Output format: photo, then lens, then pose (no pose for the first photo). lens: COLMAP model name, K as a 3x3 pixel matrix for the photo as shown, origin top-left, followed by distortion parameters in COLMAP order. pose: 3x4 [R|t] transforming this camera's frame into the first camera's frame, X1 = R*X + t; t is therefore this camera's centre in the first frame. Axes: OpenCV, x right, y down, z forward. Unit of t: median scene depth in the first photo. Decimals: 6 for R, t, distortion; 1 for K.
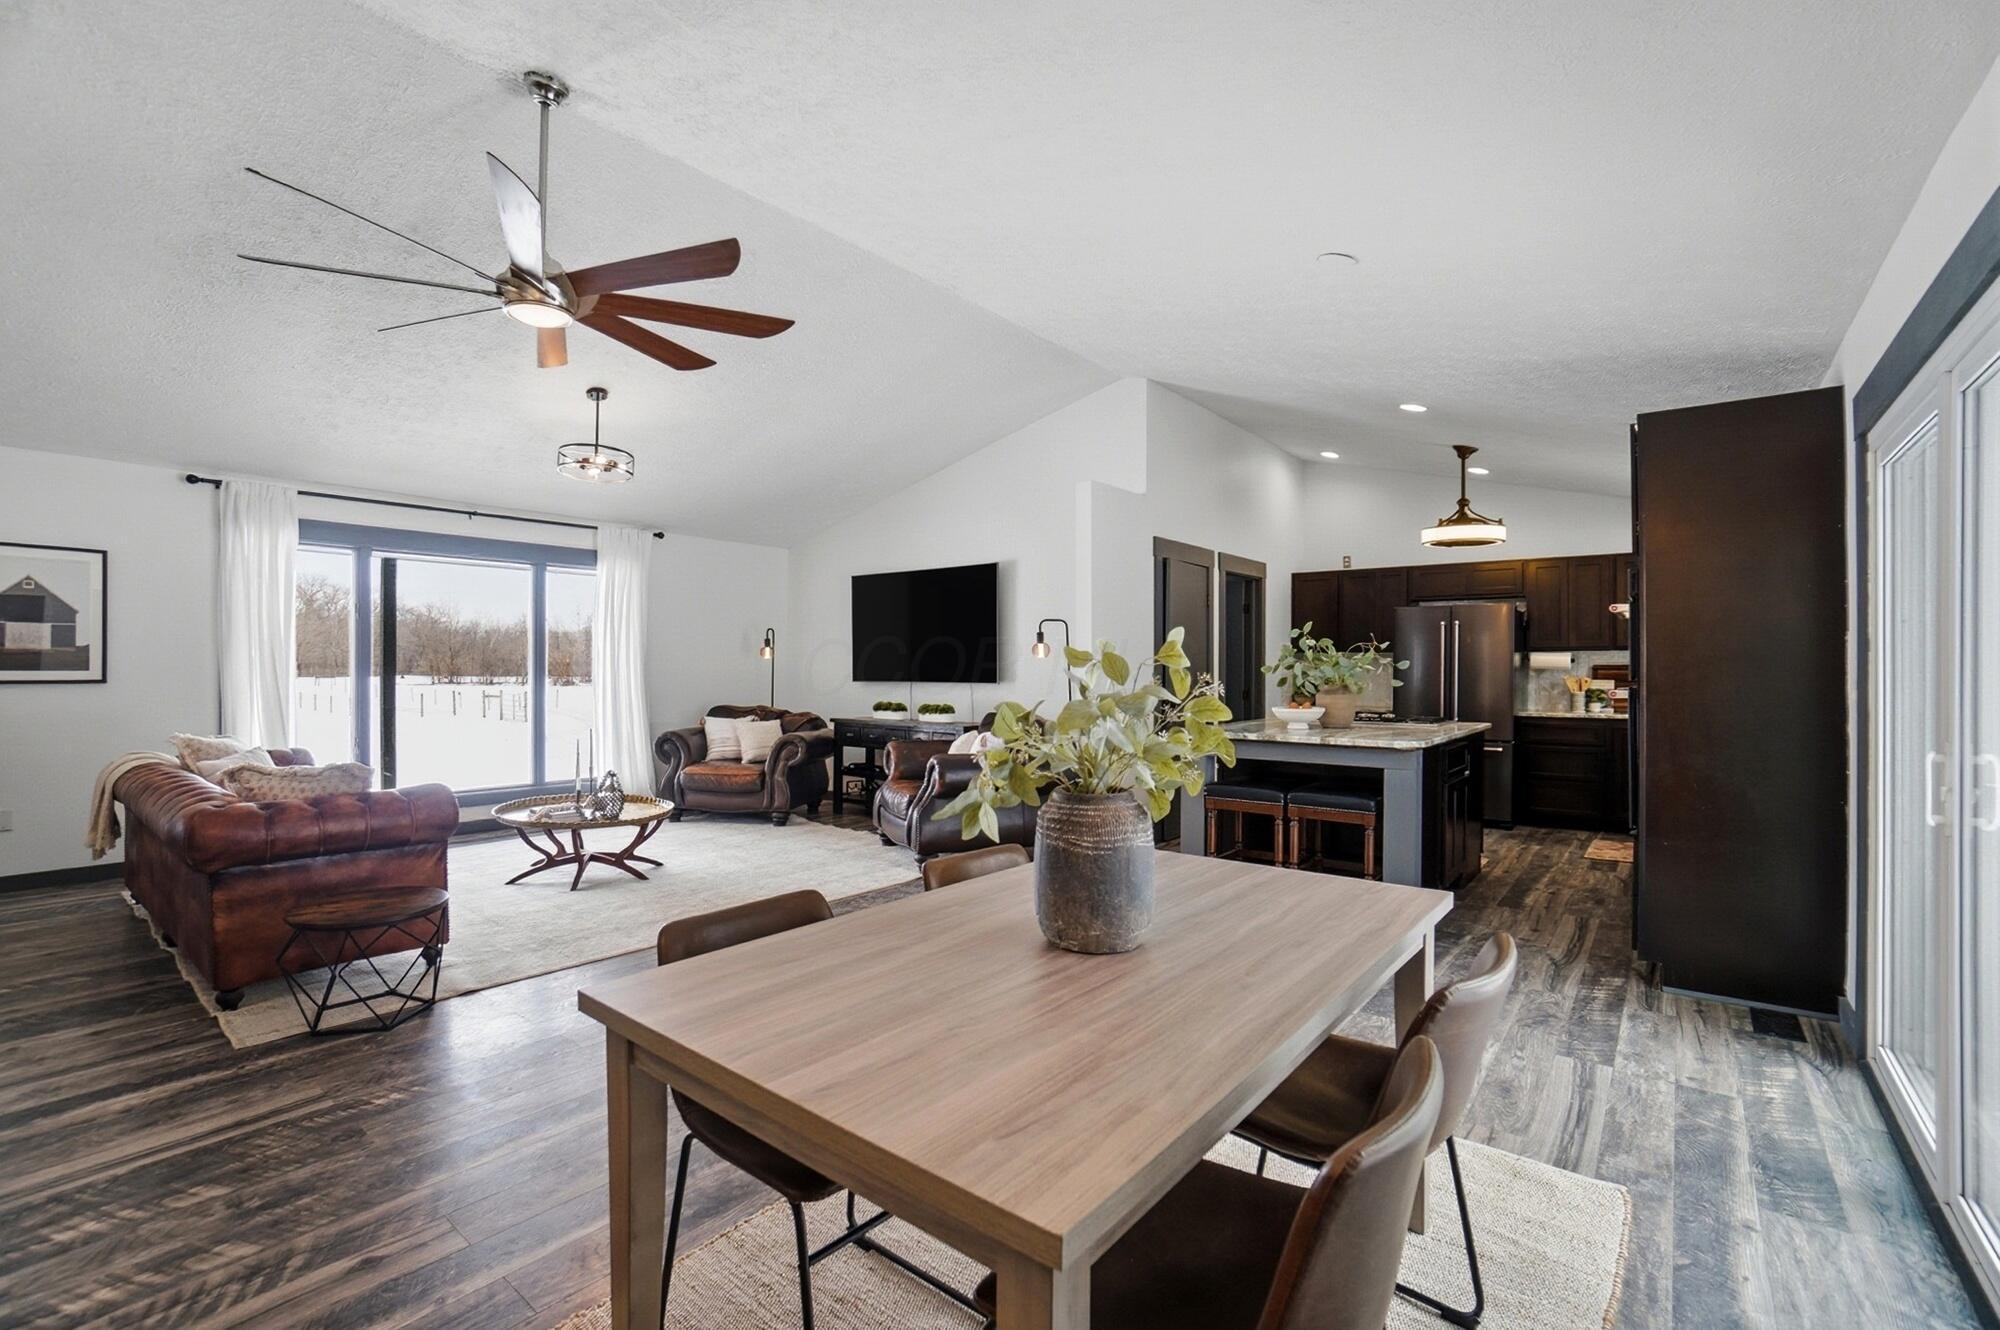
lens RADIAL K [[908.0, 0, 996.3], [0, 908.0, 653.4], [0, 0, 1]] dist [-0.043728, 0.012658]
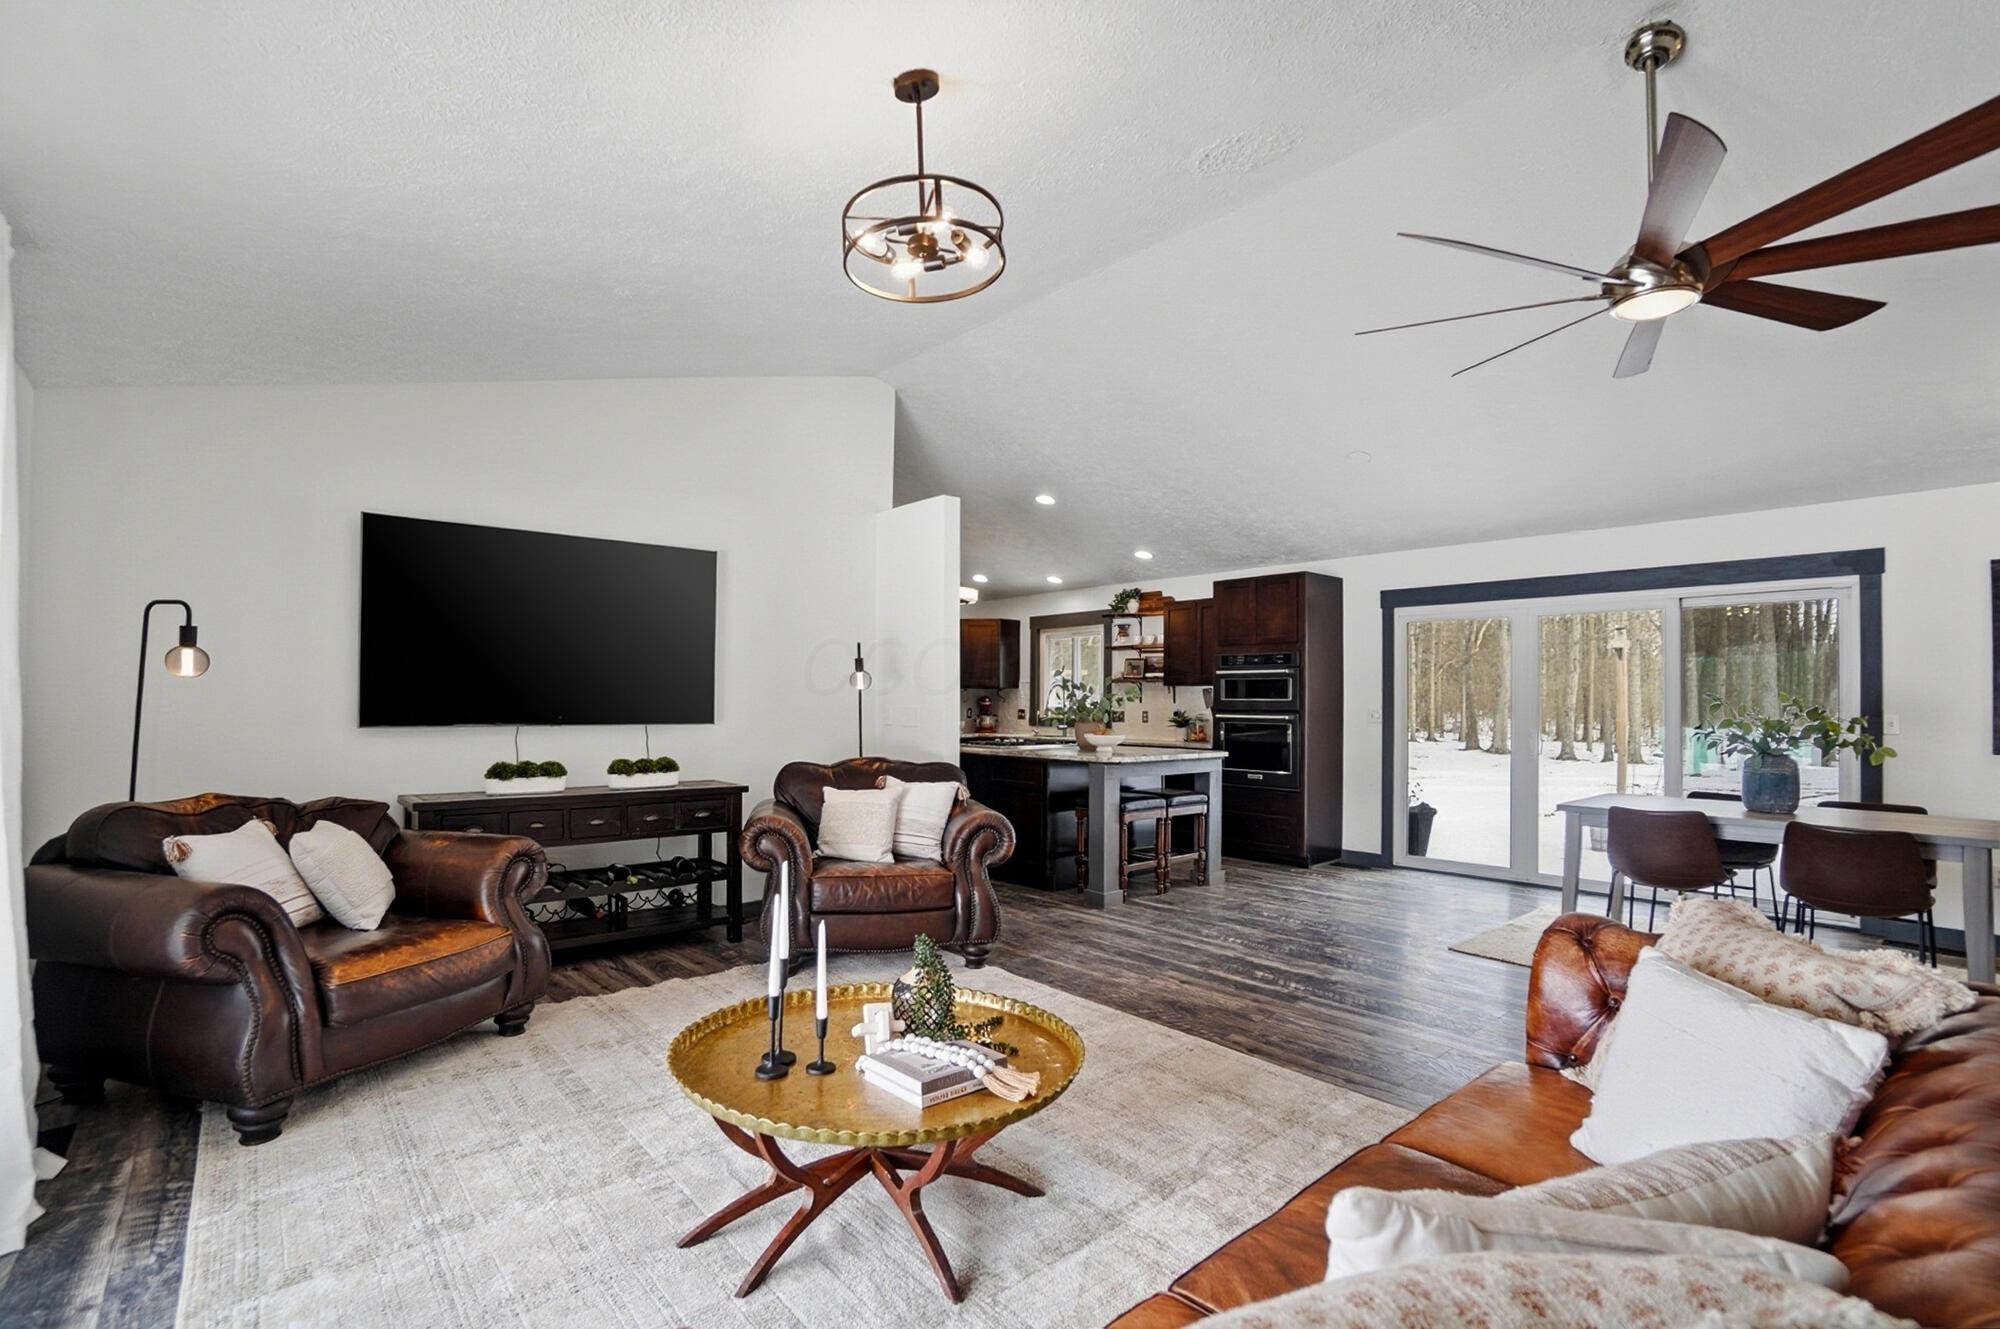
lens RADIAL K [[908.0, 0, 979.3], [0, 908.0, 674.7], [0, 0, 1]] dist [-0.043728, 0.012658]
pose [[0.196270, 0.025327, 0.980223, -0.641995], [-0.022391, 0.999521, -0.021343, 0.005627], [-0.980294, -0.017759, 0.196743, 0.656783]]
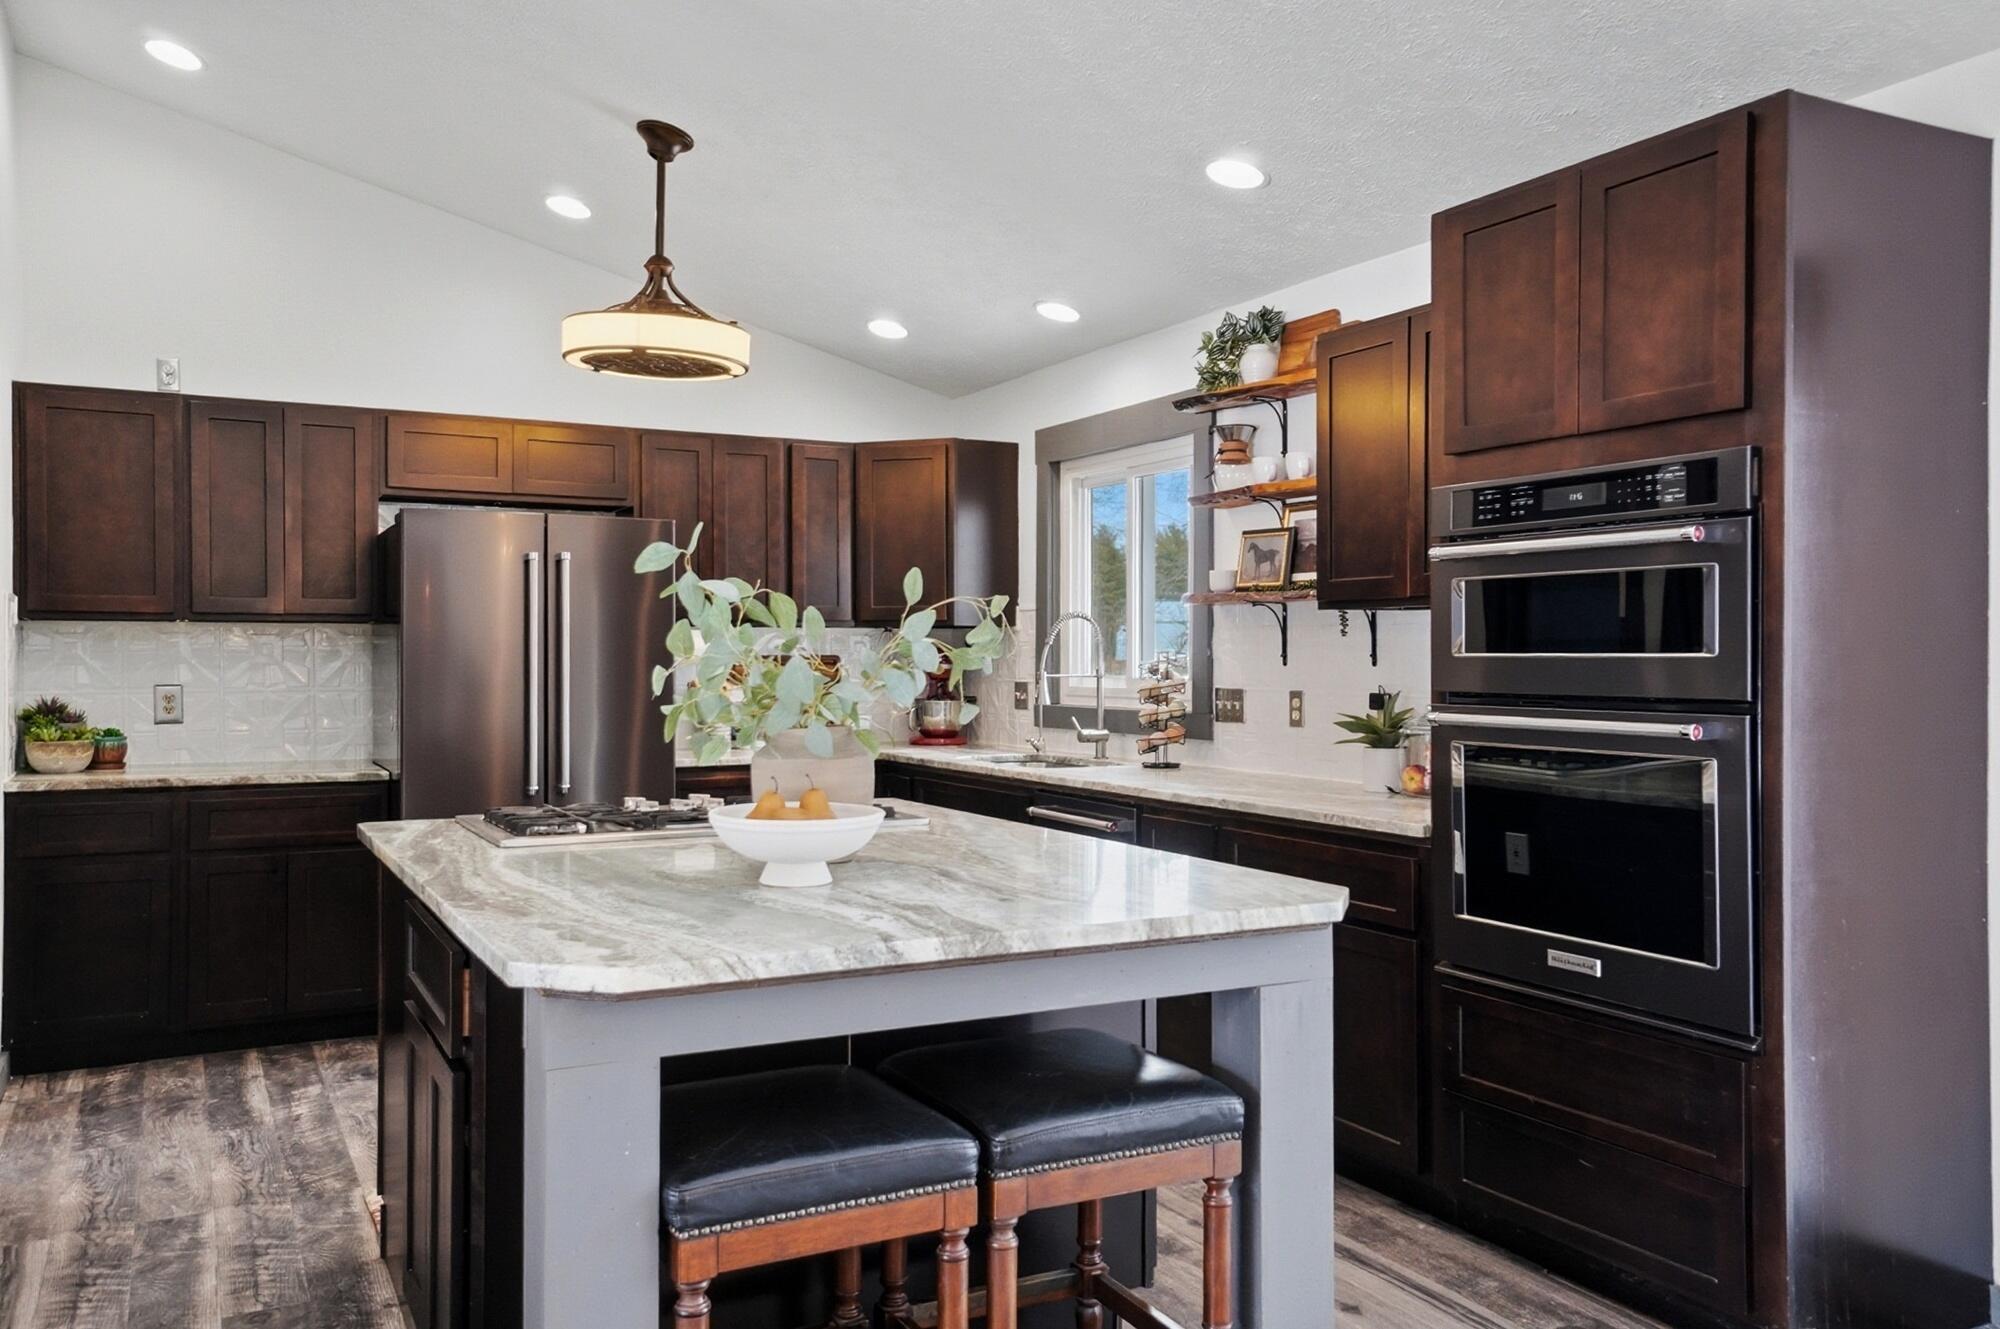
lens RADIAL K [[1522.2, 0, 980.7], [0, 1522.2, 664.9], [0, 0, 1]] dist [0.027383, -0.005282]
pose [[0.408376, -0.010687, 0.912751, -0.059646], [-0.010442, 0.999811, 0.016379, 0.003000], [-0.912754, -0.016220, 0.408187, 0.531616]]
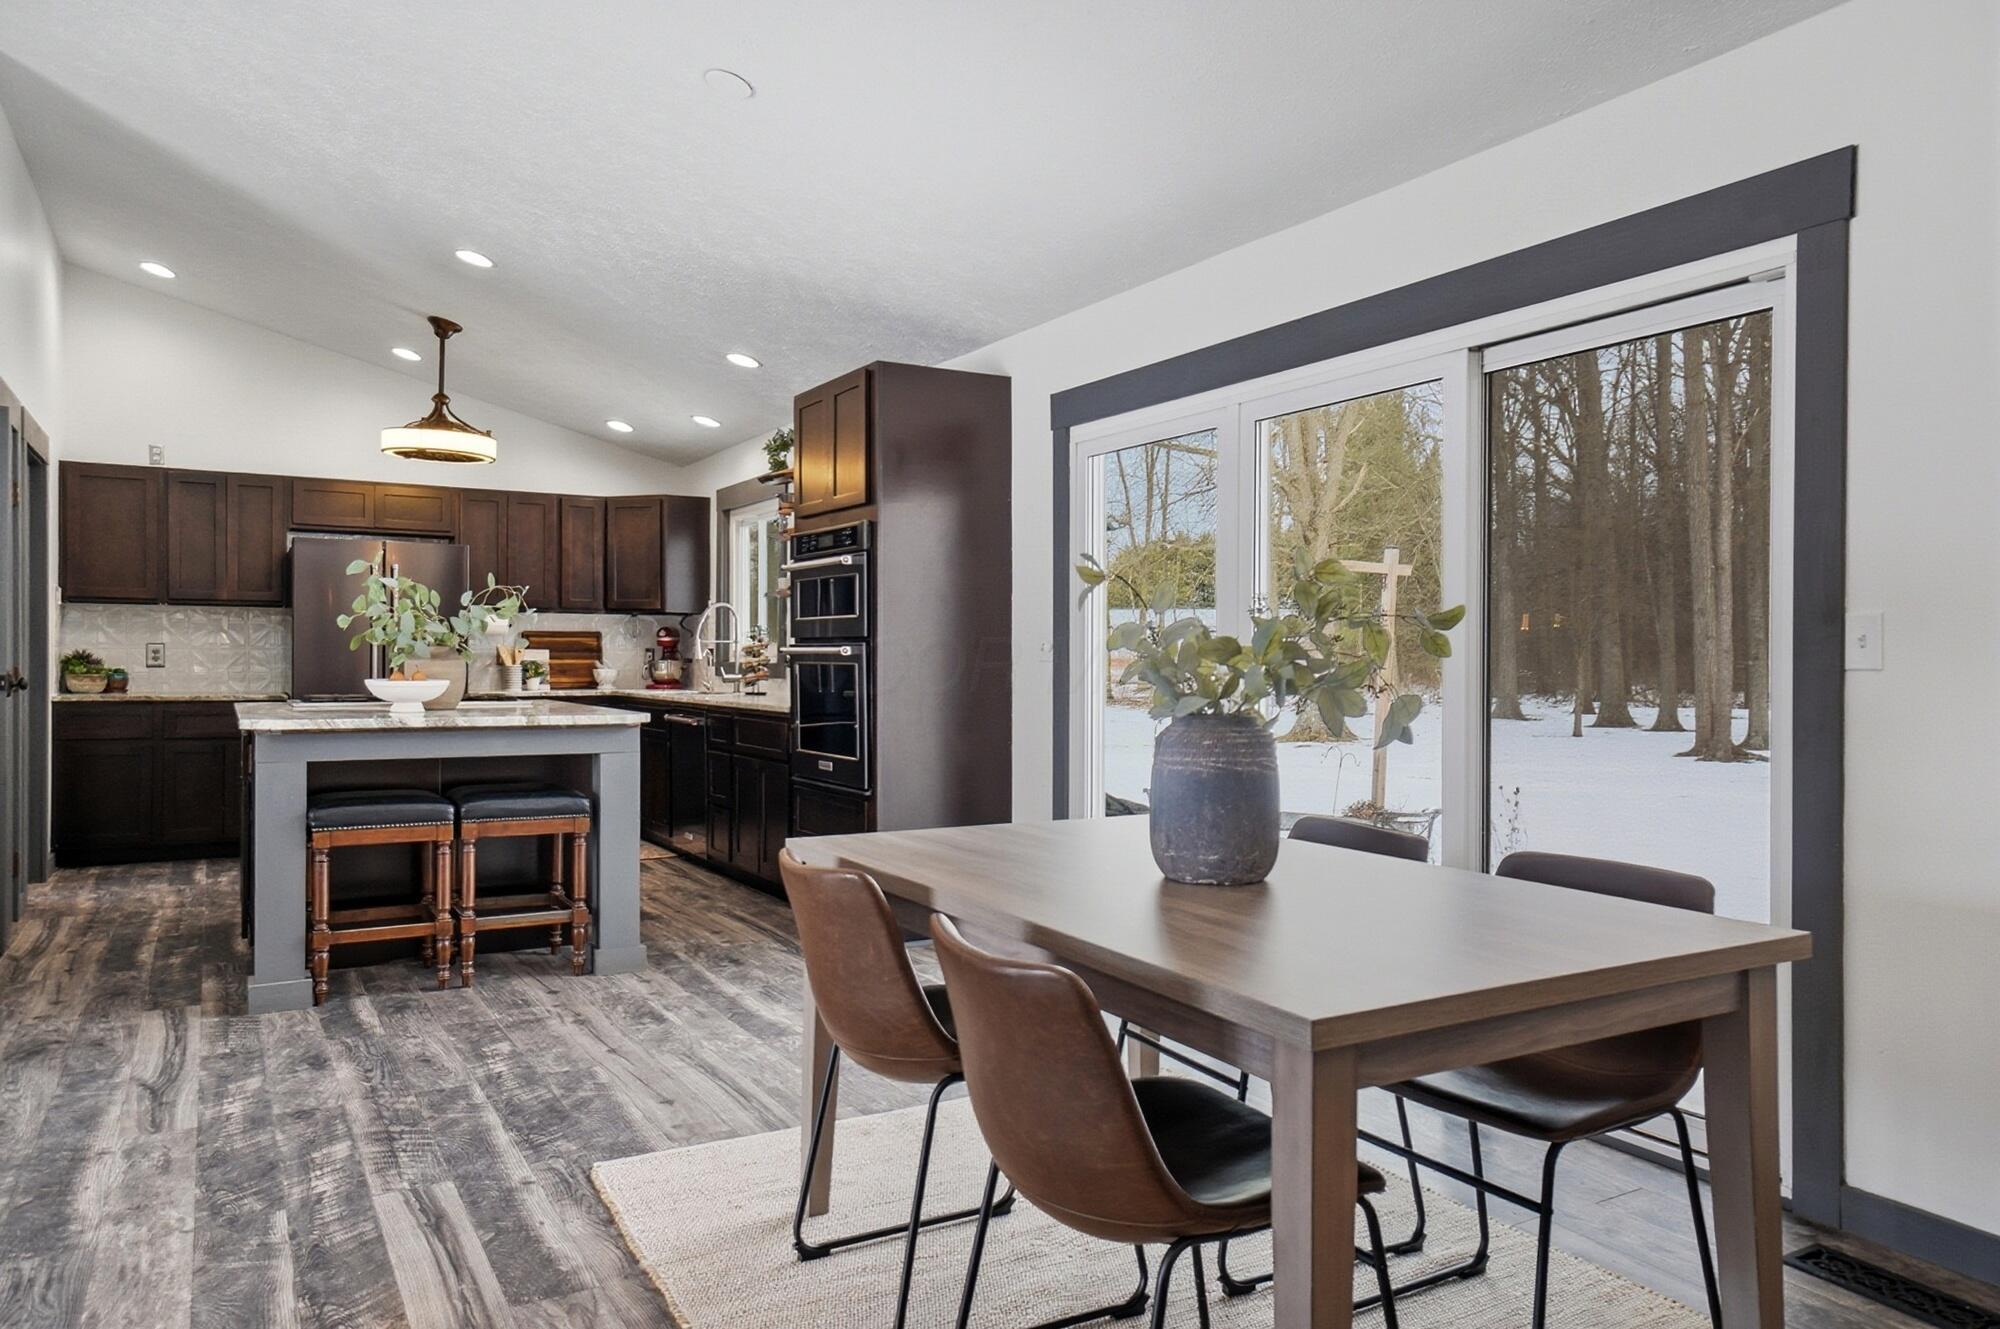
lens RADIAL K [[1306.3, 0, 983.8], [0, 1306.3, 667.6], [0, 0, 1]] dist [-0.002866, 0.008688]
pose [[0.365512, -0.011566, 0.930735, -0.271625], [-0.014755, 0.999725, 0.018218, 0.019237], [-0.930690, -0.020391, 0.365241, 0.196997]]
